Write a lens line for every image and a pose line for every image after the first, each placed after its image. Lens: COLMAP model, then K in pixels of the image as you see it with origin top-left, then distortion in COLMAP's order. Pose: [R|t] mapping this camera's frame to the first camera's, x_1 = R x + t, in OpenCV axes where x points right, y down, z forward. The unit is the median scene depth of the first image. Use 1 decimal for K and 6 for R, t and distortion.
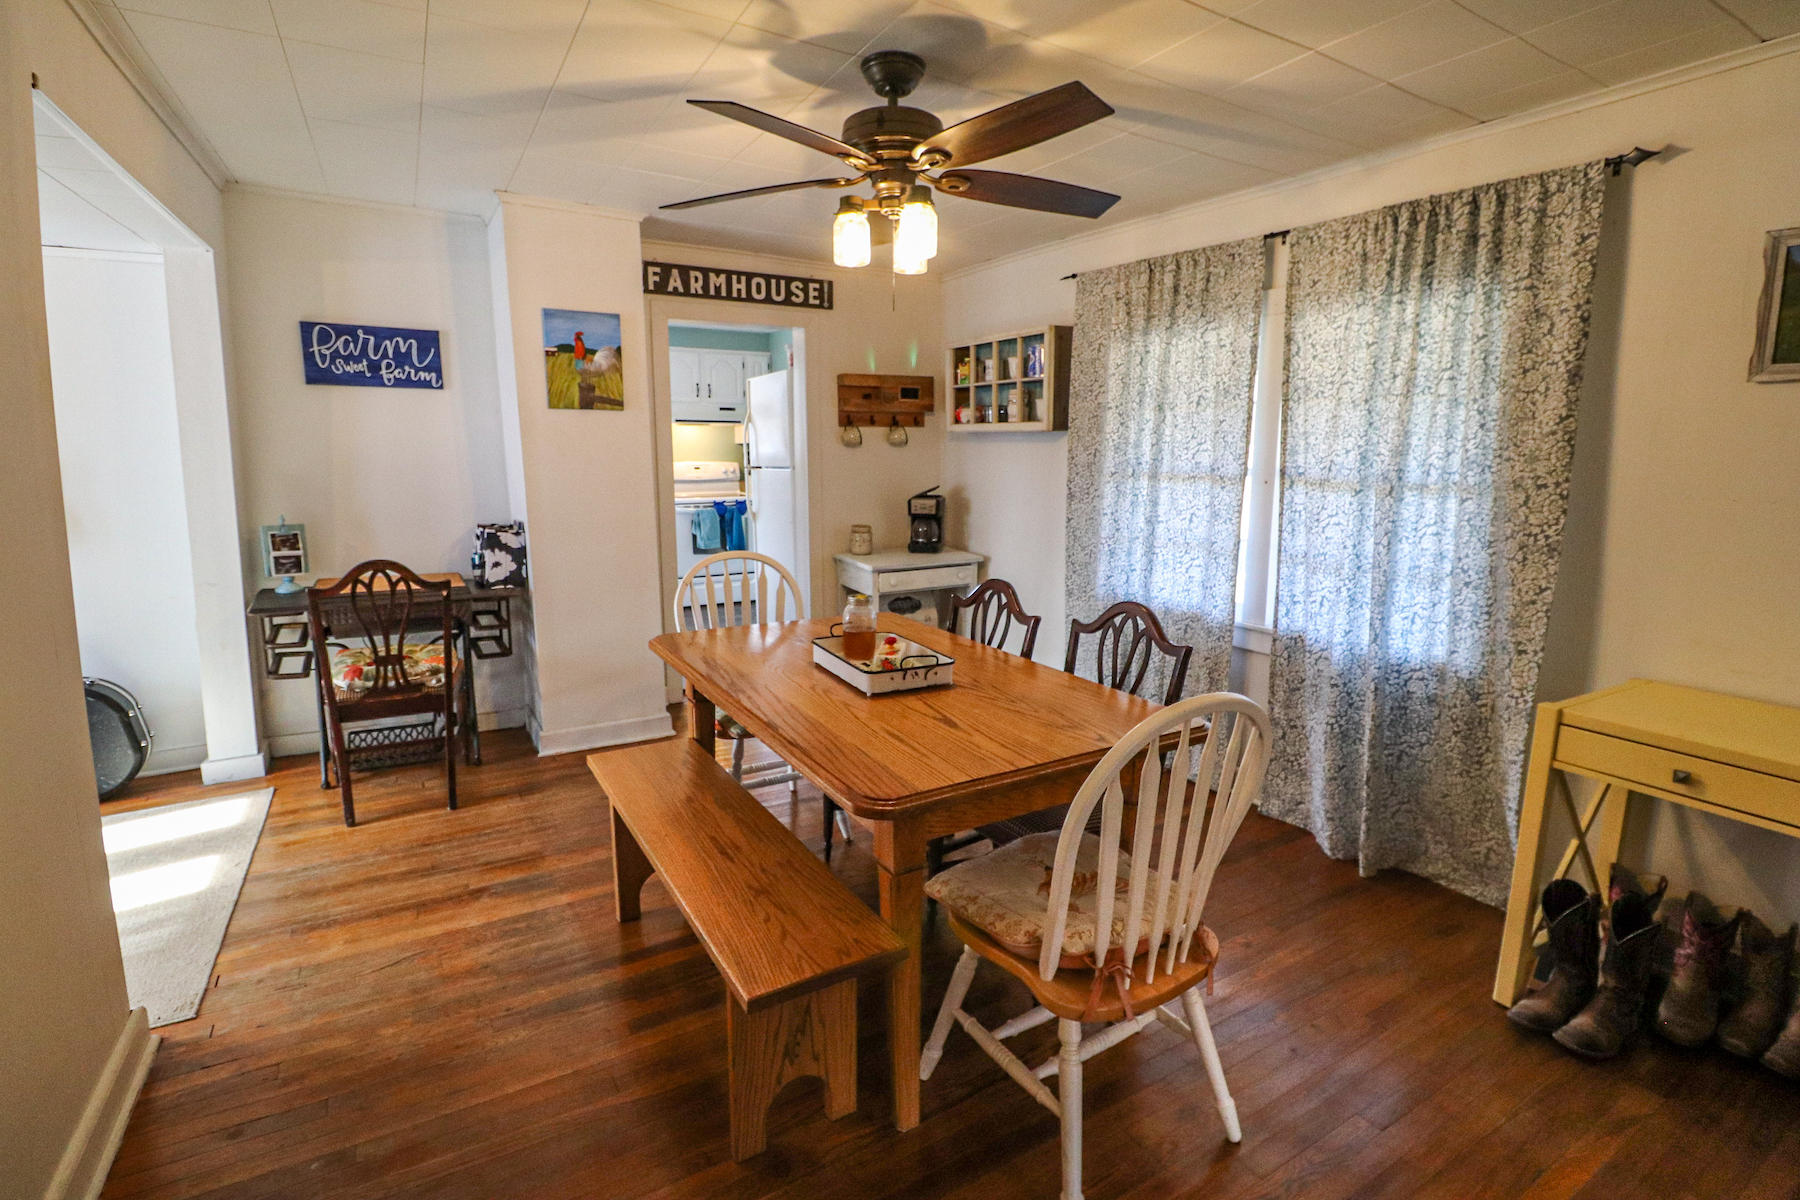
lens RADIAL K [[843.8, 0, 899.8], [0, 843.8, 588.7], [0, 0, 1]] dist [-0.000338, -0.000045]
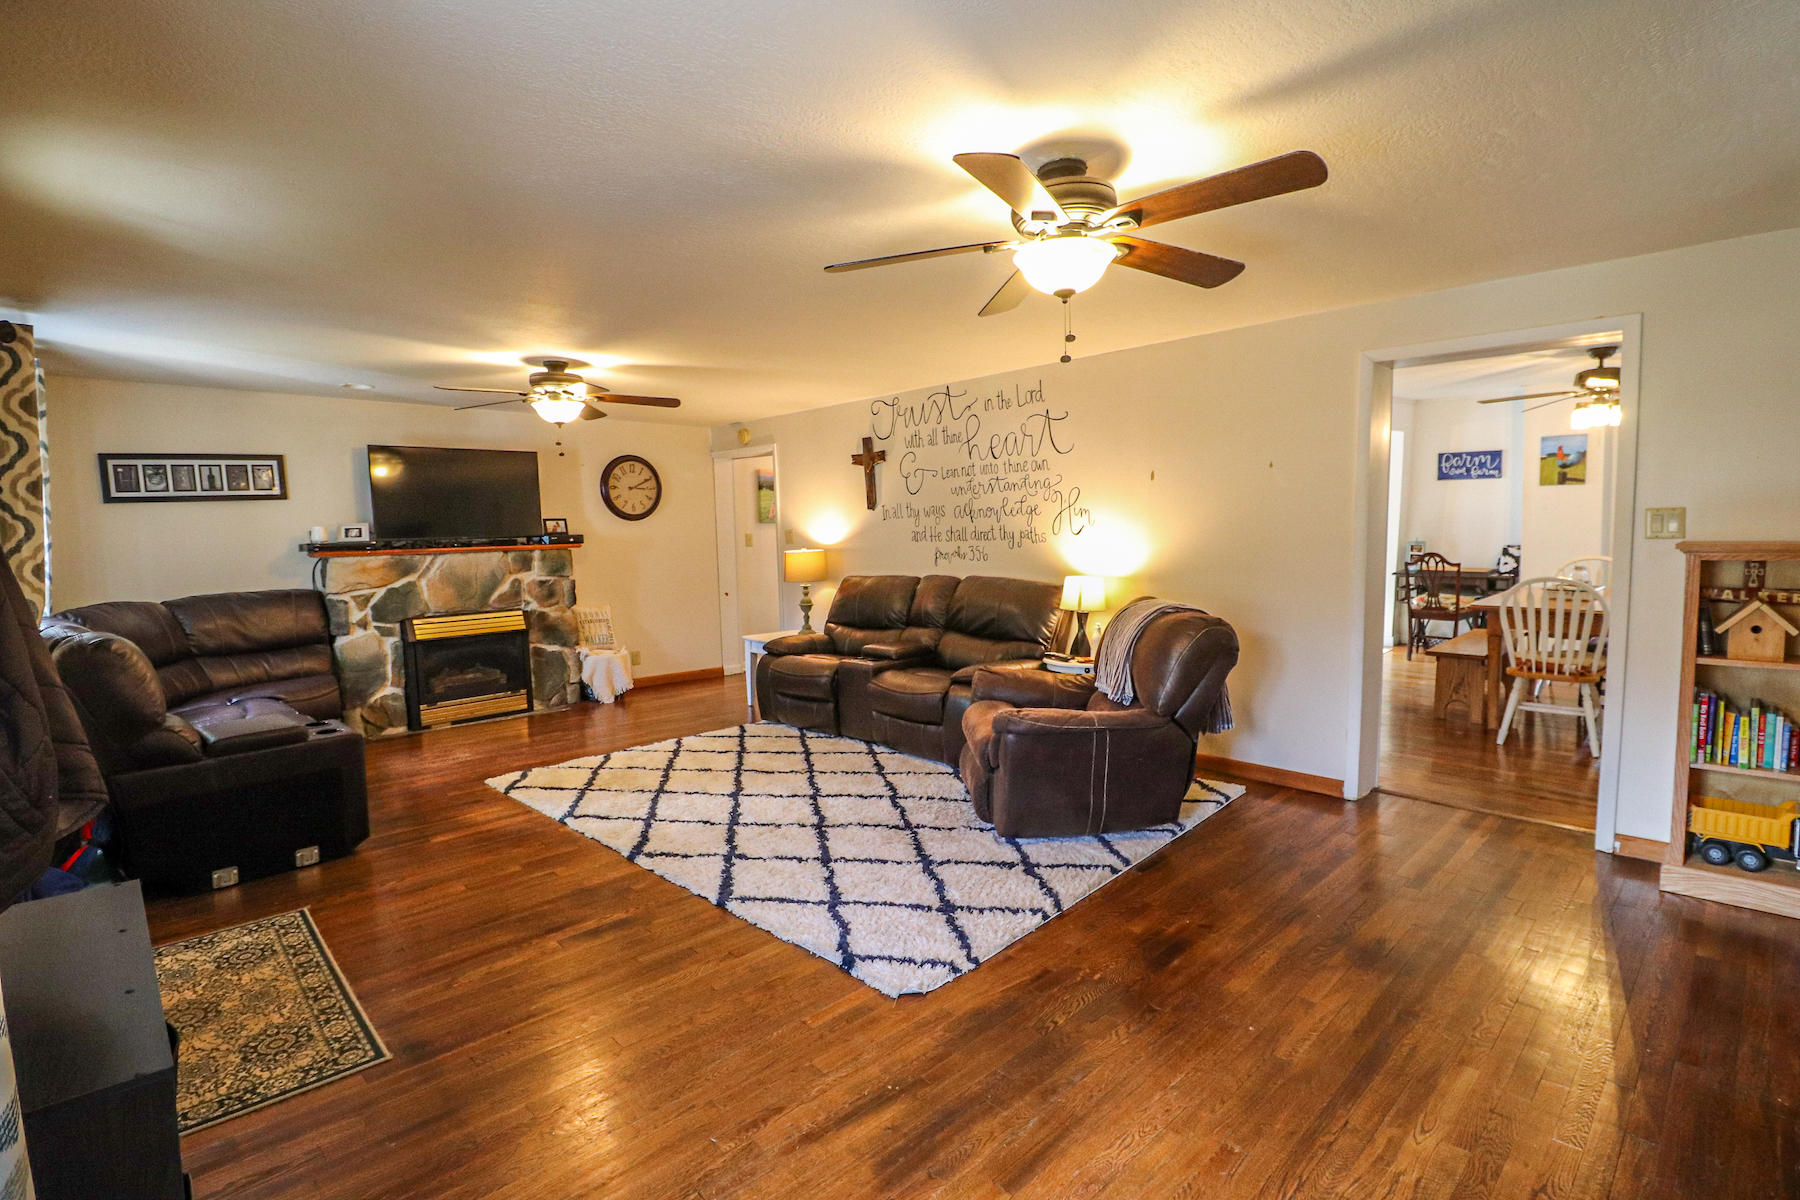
lens RADIAL K [[843.8, 0, 897.7], [0, 843.8, 598.0], [0, 0, 1]] dist [-0.000338, -0.000045]
pose [[0.231657, 0.078587, -0.969618, 1.148930], [-0.142972, 0.988658, 0.045972, 0.167988], [0.962234, 0.127979, 0.240266, -0.872953]]
